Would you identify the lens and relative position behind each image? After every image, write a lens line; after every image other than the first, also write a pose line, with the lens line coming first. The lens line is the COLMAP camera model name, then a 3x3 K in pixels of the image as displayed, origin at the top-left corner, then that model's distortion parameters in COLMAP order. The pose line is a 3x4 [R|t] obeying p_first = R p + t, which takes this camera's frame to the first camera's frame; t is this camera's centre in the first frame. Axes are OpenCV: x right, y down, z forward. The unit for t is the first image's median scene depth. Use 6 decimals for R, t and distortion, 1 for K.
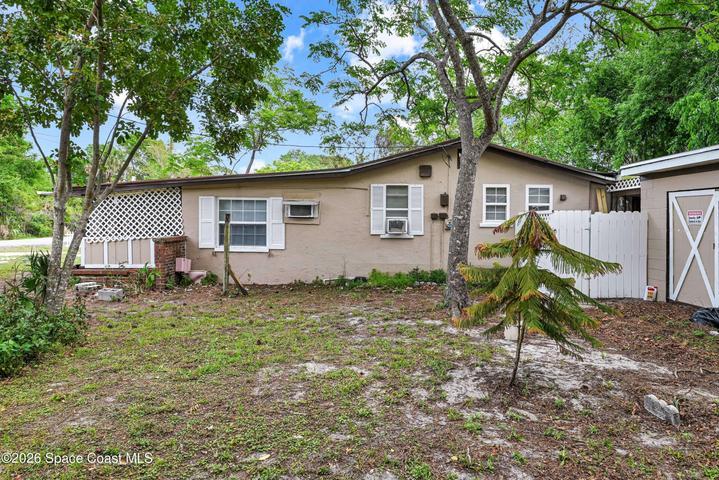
lens RADIAL K [[469.3, 0, 346.5], [0, 469.3, 221.7], [0, 0, 1]] dist [-0.001568, -0.002915]
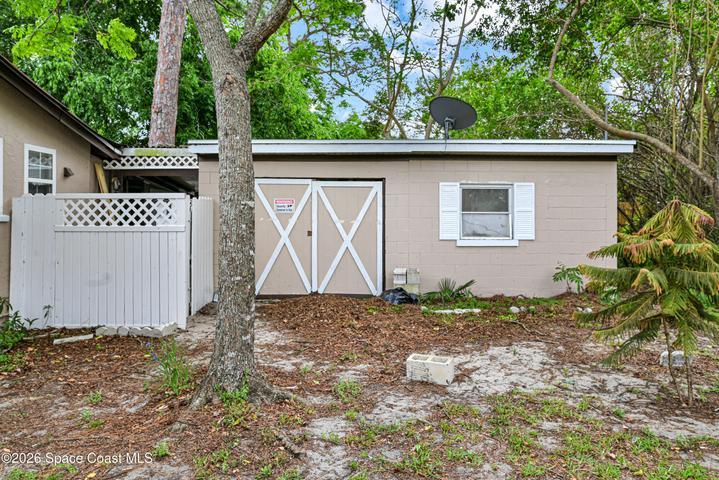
lens RADIAL K [[469.3, 0, 346.5], [0, 469.3, 221.7], [0, 0, 1]] dist [-0.001568, -0.002915]
pose [[-0.041955, -0.032675, 0.998585, -0.189374], [-0.002350, 0.999466, 0.032605, -0.006248], [-0.999117, -0.000978, -0.042009, 0.659117]]
